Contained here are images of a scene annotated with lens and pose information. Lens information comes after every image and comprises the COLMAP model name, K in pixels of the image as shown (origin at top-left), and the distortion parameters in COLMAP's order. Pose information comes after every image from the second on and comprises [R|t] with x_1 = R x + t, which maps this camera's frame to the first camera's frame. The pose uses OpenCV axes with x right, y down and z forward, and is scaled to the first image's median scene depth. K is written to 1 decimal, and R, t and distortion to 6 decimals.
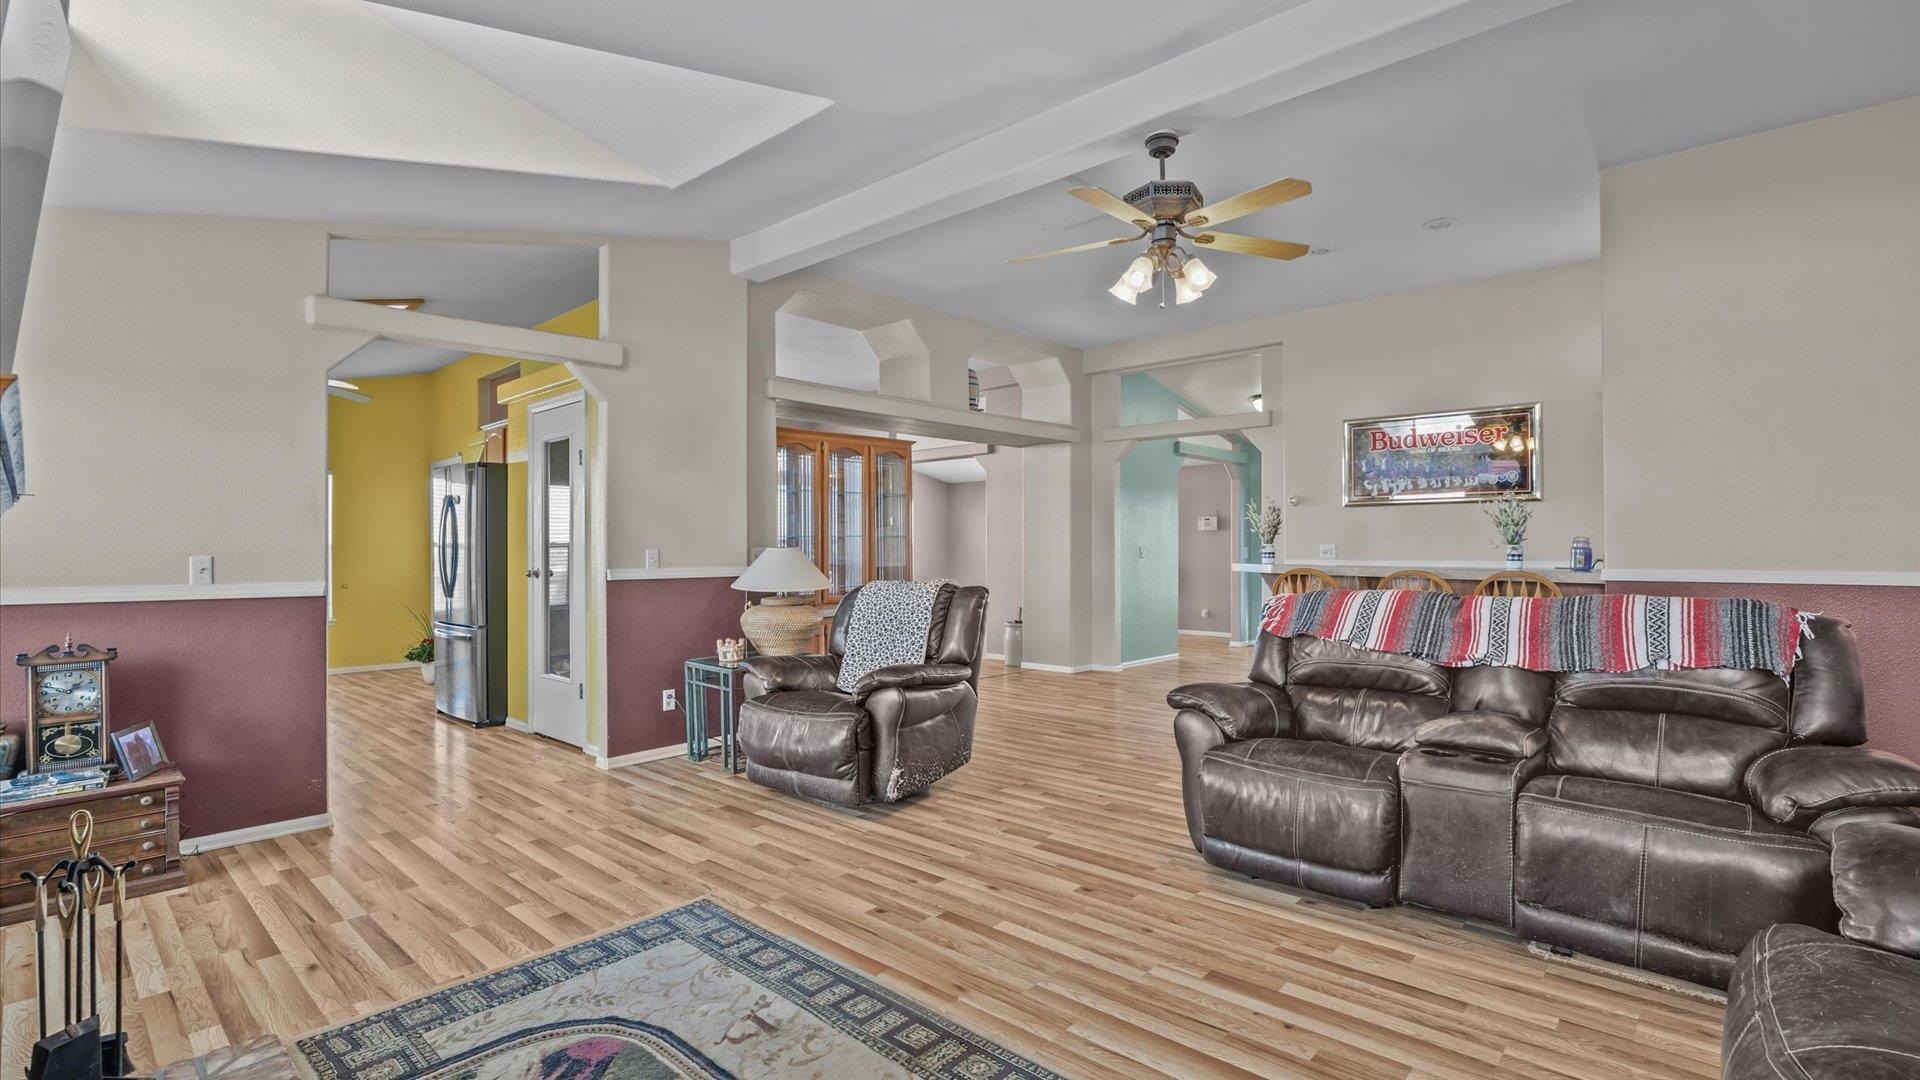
lens RADIAL K [[899.0, 0, 977.8], [0, 899.0, 550.9], [0, 0, 1]] dist [-0.001678, 0.000220]
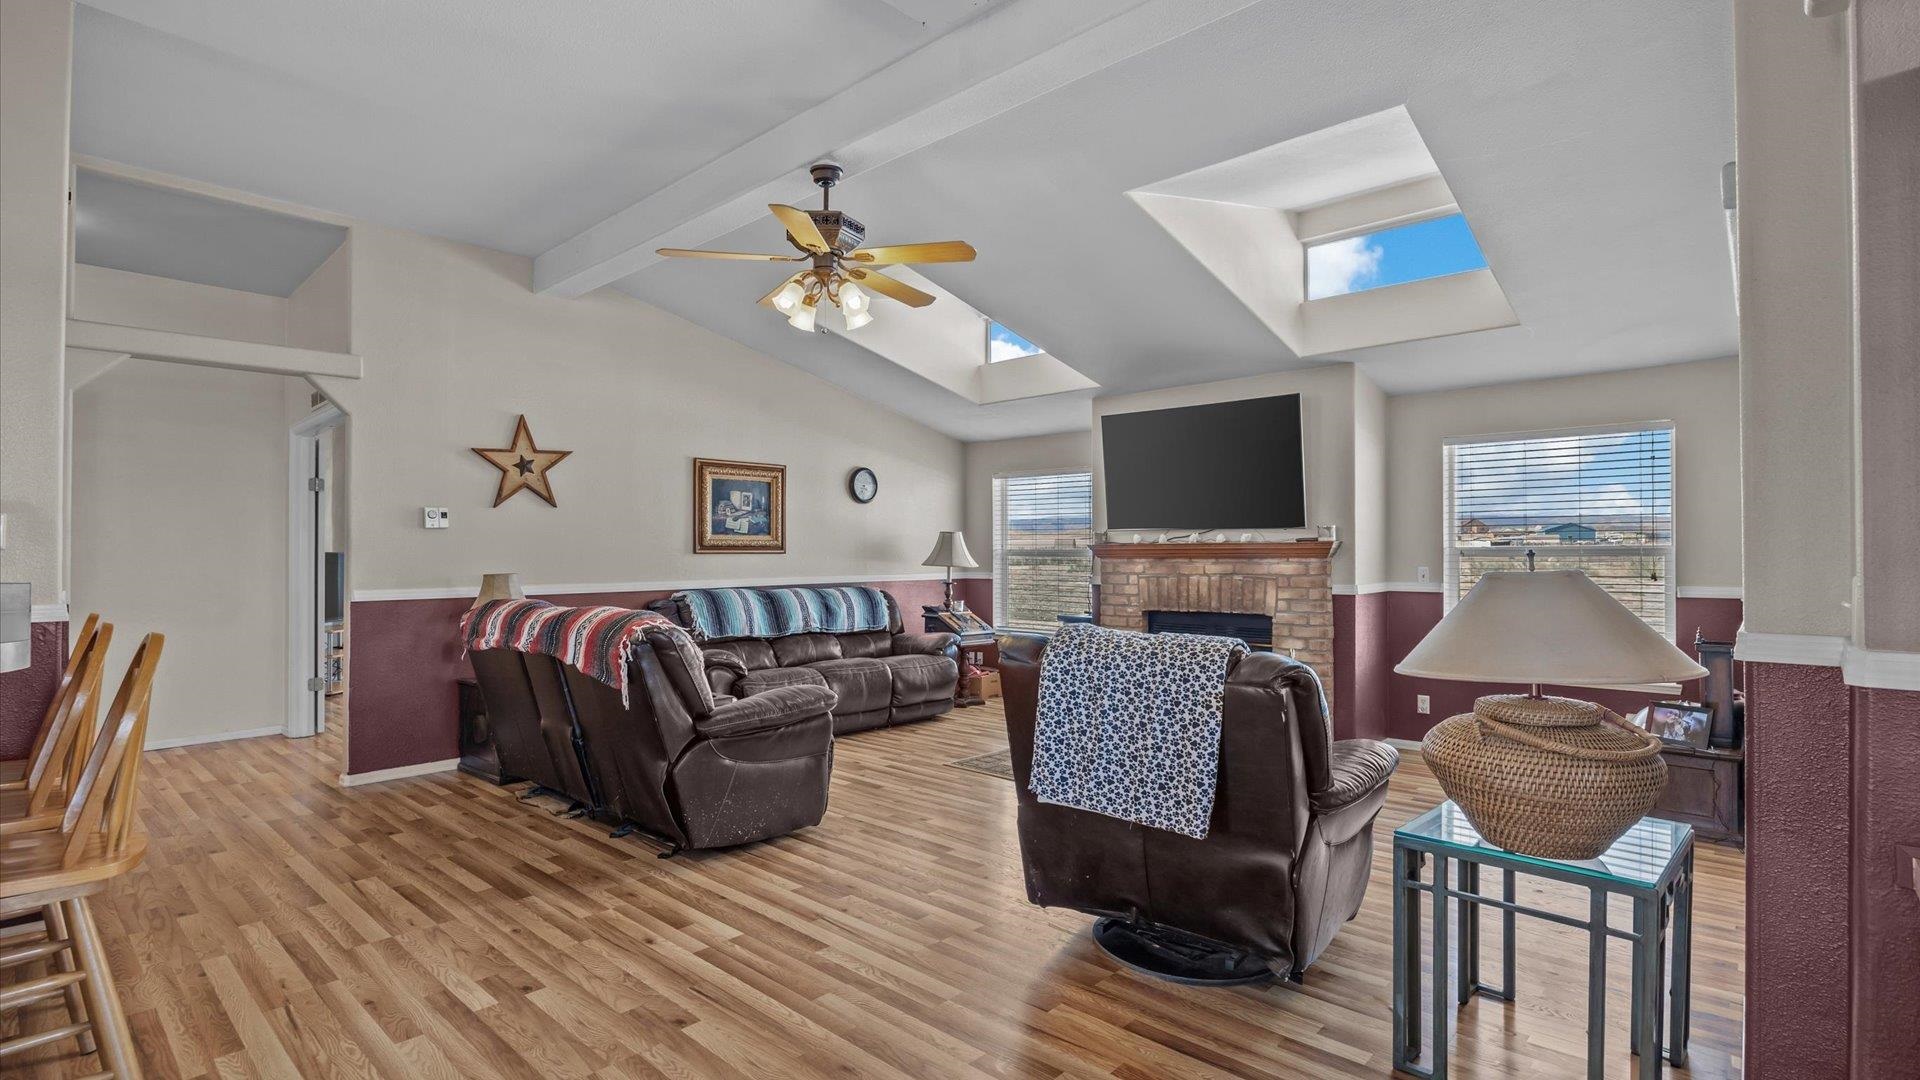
lens RADIAL K [[899.0, 0, 977.8], [0, 899.0, 550.9], [0, 0, 1]] dist [-0.001678, 0.000220]
pose [[-0.999999, 0.001087, 0.000358, 0.033132], [0.001087, 0.999999, 0.000526, -0.021274], [-0.000357, 0.000526, -1.000000, 2.024965]]
